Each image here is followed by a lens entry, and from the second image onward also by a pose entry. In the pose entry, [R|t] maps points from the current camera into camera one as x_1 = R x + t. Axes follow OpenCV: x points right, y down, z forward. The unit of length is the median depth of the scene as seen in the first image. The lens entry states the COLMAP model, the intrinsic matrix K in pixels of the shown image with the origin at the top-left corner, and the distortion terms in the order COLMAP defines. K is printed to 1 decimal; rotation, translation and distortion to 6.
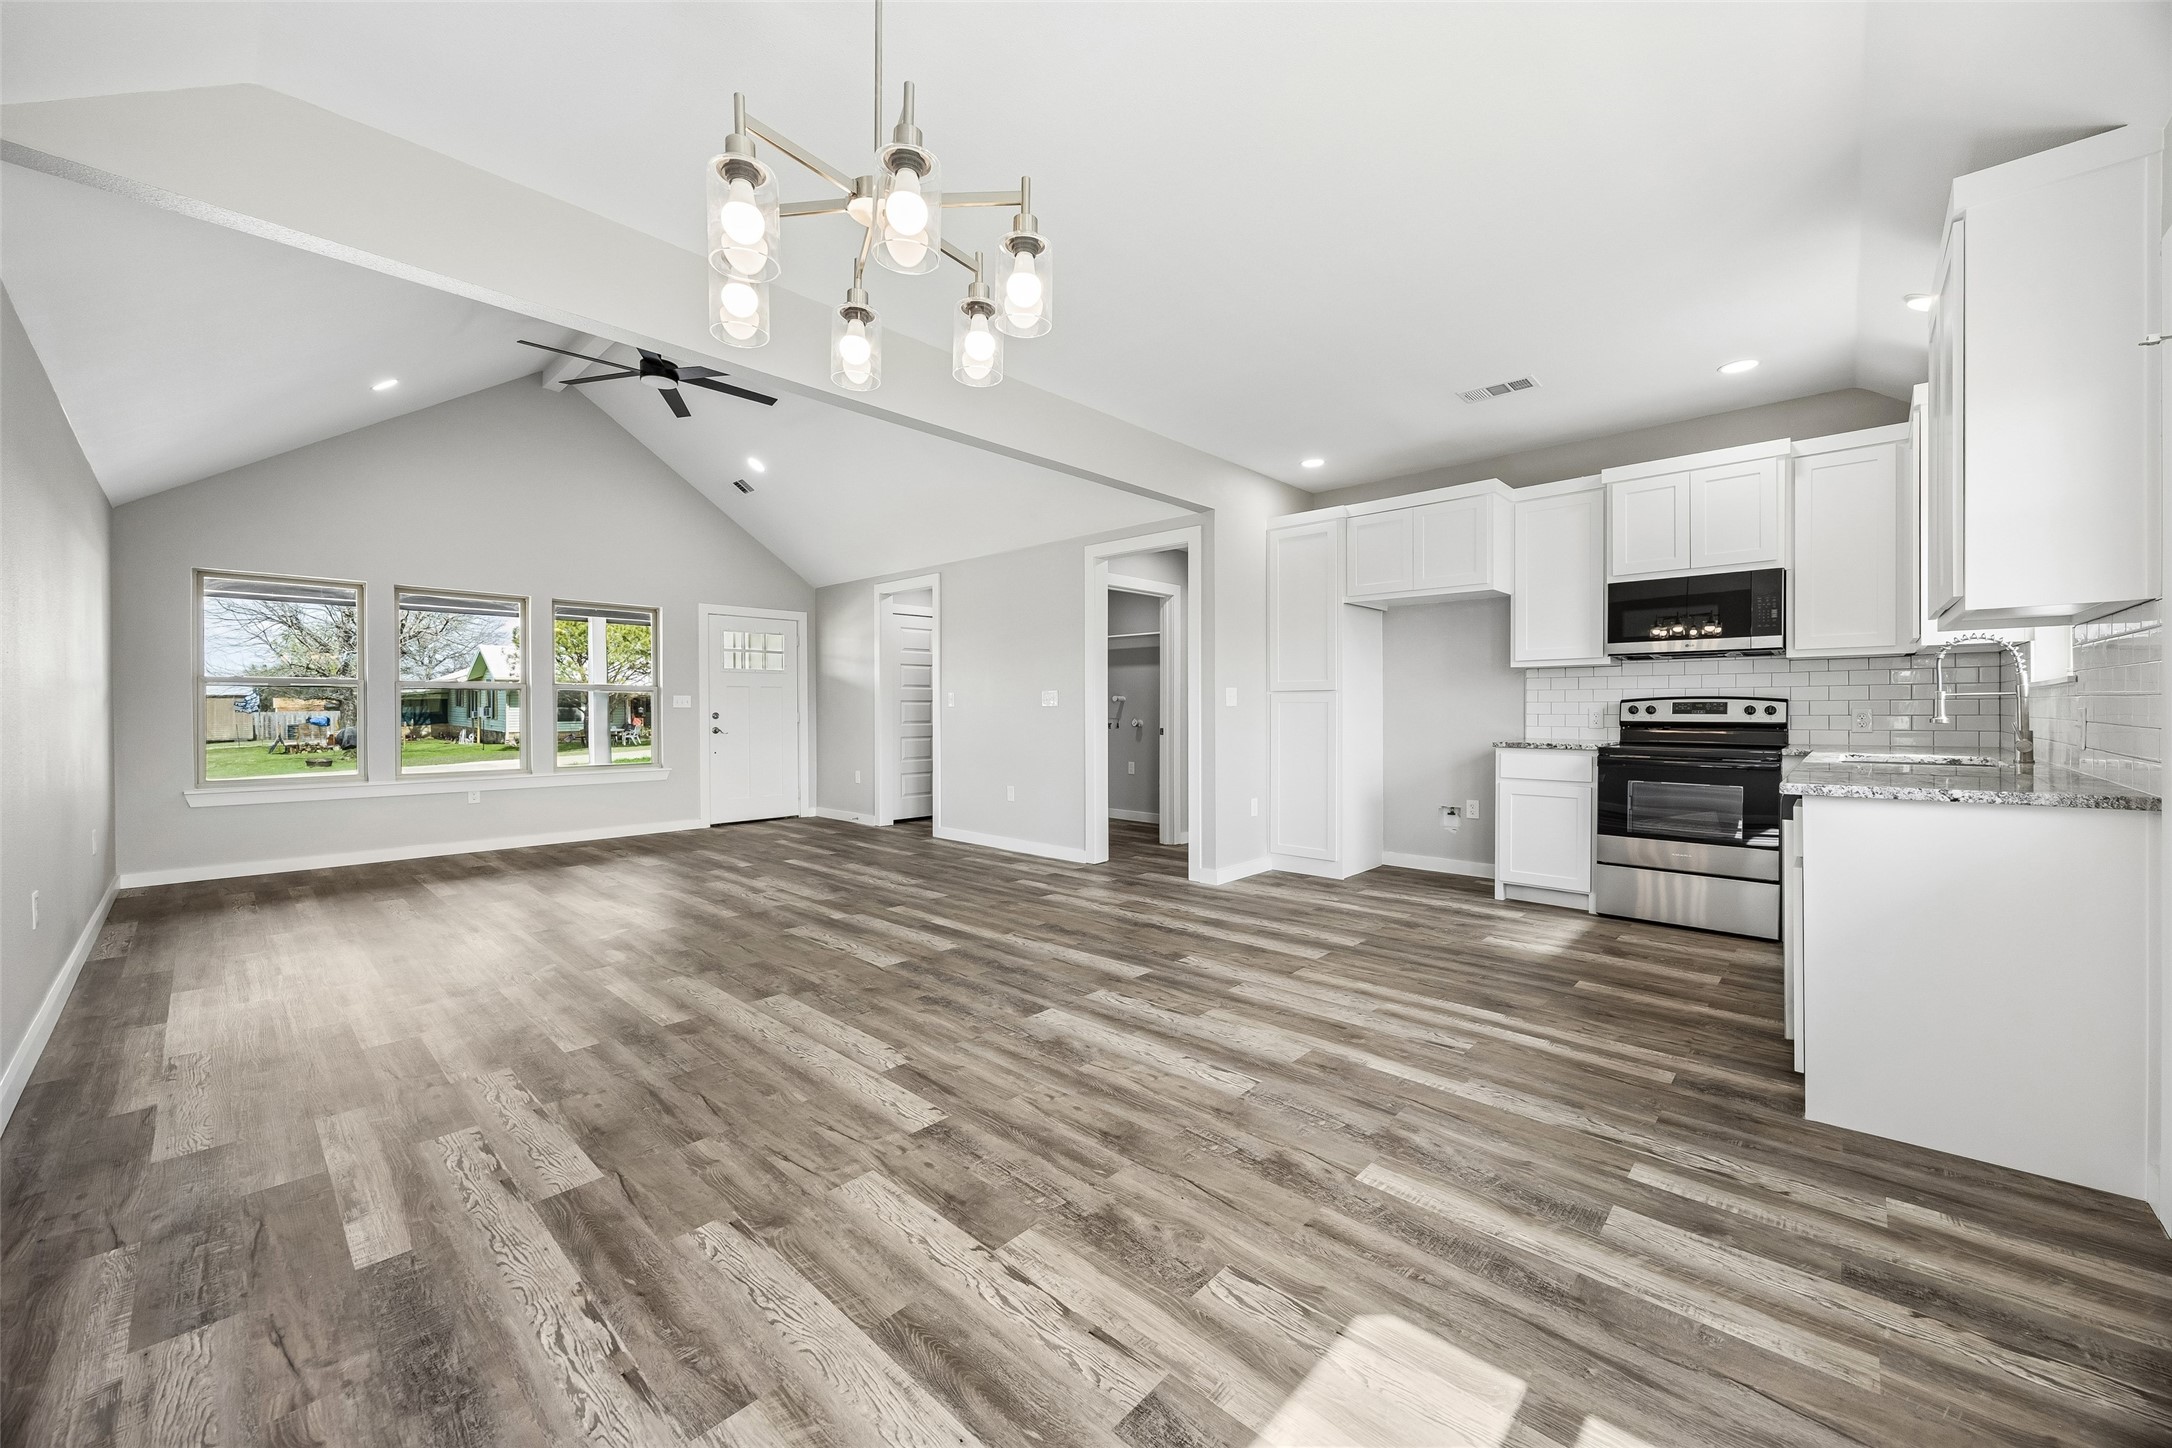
lens RADIAL K [[824.9, 0, 1092.3], [0, 824.9, 714.2], [0, 0, 1]] dist [-0.006929, 0.000449]
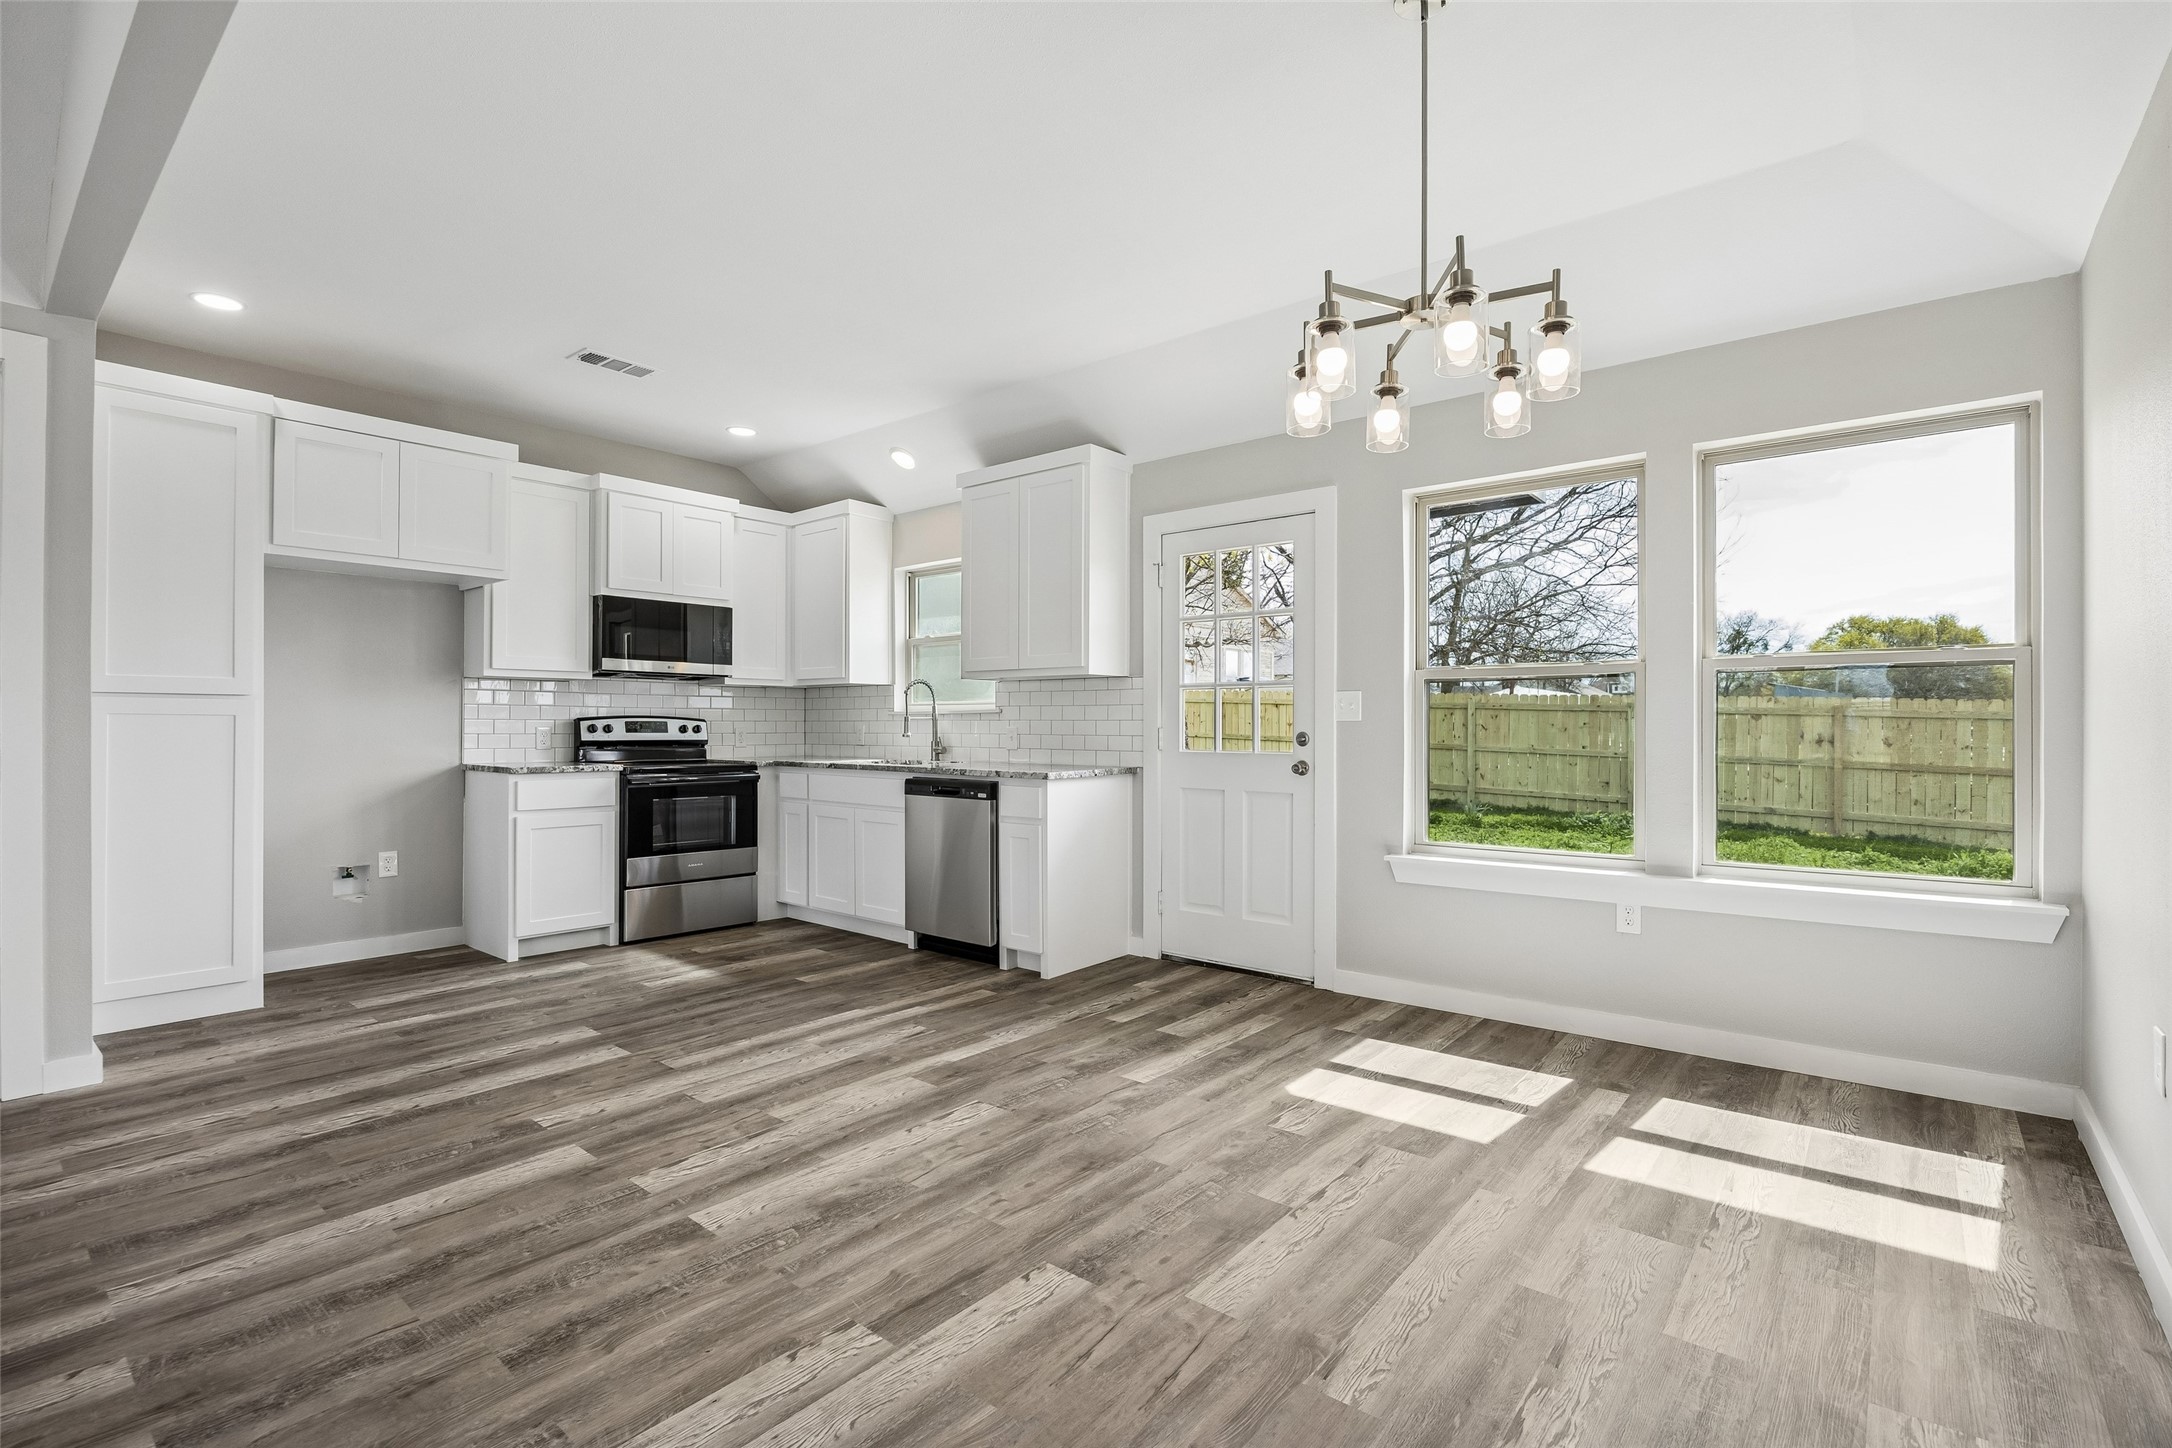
lens RADIAL K [[985.5, 0, 1110.5], [0, 985.5, 722.1], [0, 0, 1]] dist [-0.018424, 0.000703]
pose [[-0.071891, 0.008683, 0.997375, -0.557760], [0.007269, 0.999940, -0.008182, 0.000960], [-0.997386, 0.006661, -0.071949, 0.520708]]
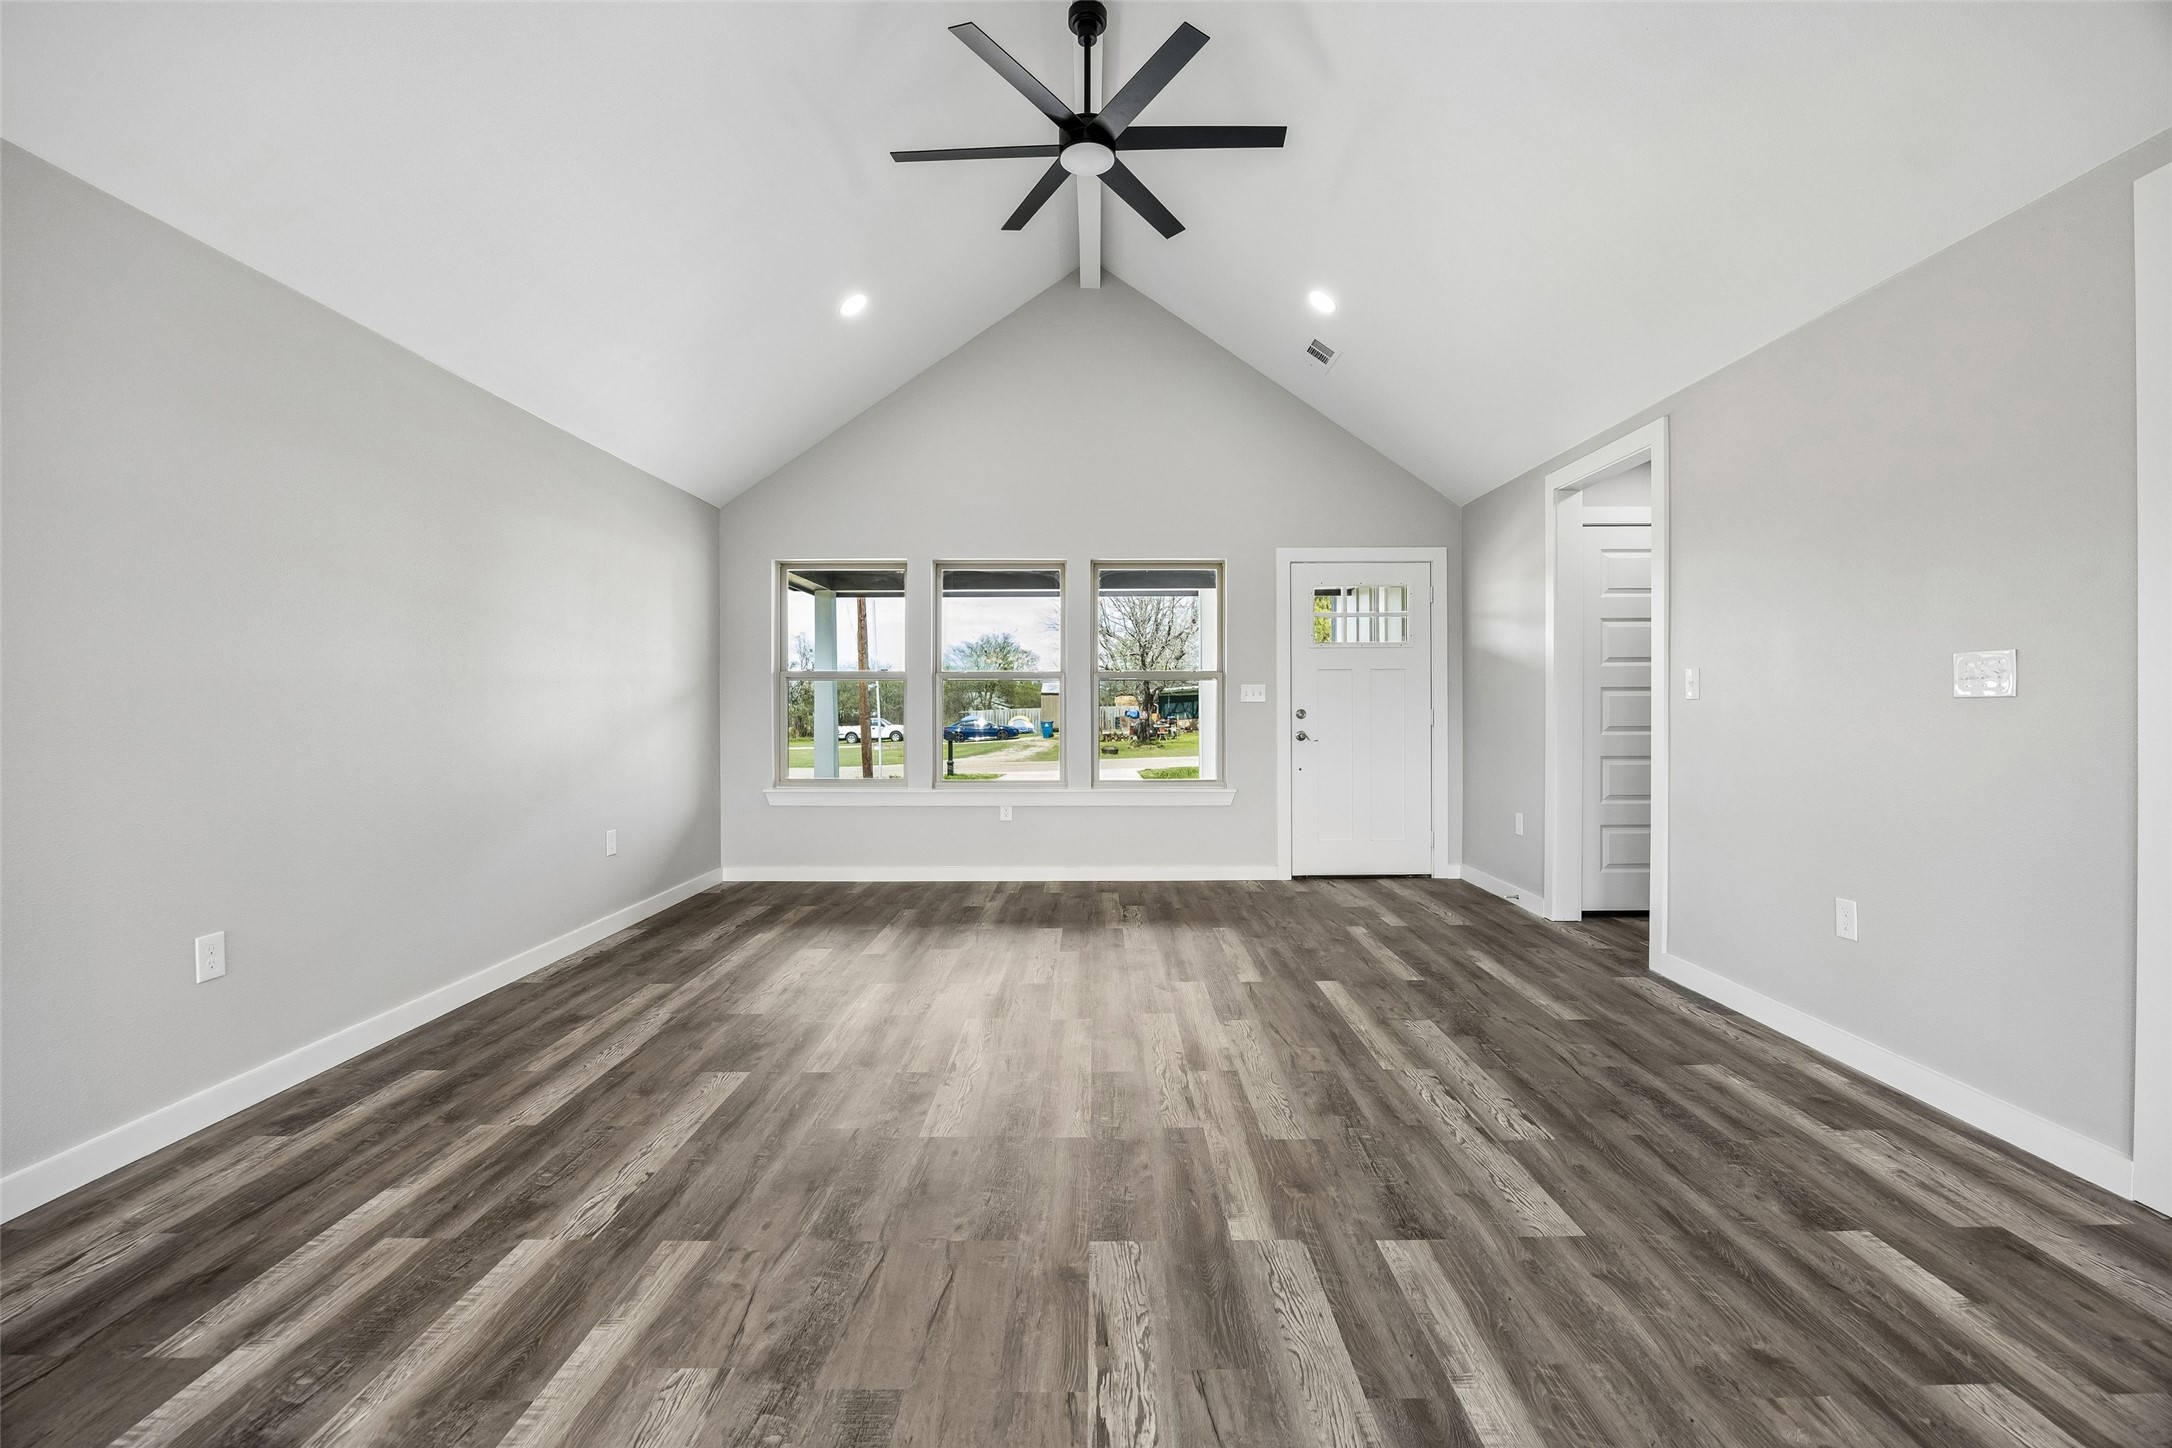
lens RADIAL K [[940.5, 0, 1096.8], [0, 940.5, 715.5], [0, 0, 1]] dist [-0.010357, -0.000146]
pose [[0.684162, 0.007455, -0.729292, -0.025454], [-0.002079, 0.999964, 0.008272, -0.005103], [0.729327, -0.004143, 0.684153, 0.662648]]
